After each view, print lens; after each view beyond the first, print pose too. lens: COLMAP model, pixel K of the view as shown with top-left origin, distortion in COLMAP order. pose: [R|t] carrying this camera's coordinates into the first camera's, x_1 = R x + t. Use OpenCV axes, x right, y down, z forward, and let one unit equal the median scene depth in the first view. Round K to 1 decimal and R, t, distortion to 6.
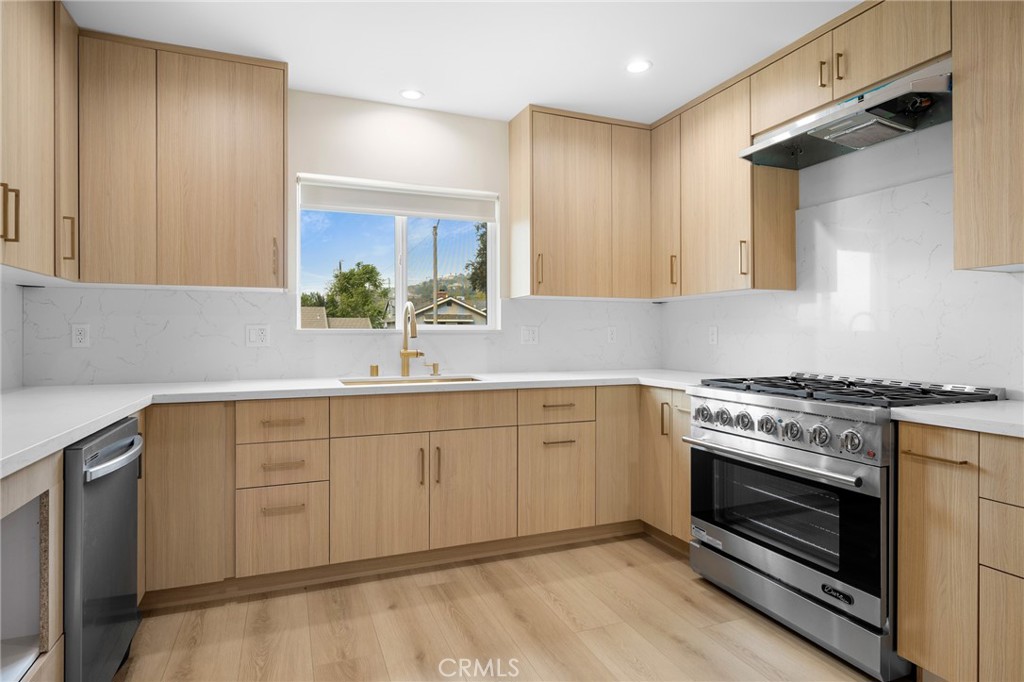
lens RADIAL K [[564.5, 0, 499.4], [0, 564.5, 335.2], [0, 0, 1]] dist [-0.005141, 0.003424]
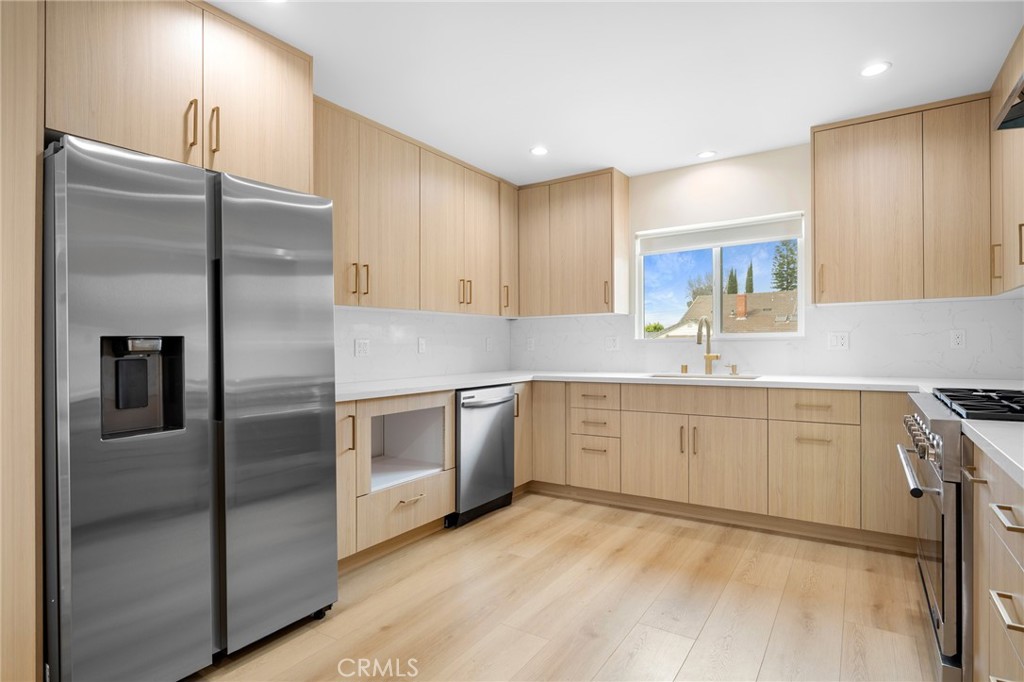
lens RADIAL K [[529.4, 0, 517.9], [0, 529.4, 334.4], [0, 0, 1]] dist [-0.016254, 0.001361]
pose [[0.573279, -0.021254, -0.819085, 0.643085], [0.008781, 0.999765, -0.019797, 0.003093], [0.819313, 0.004157, 0.573331, -0.043930]]
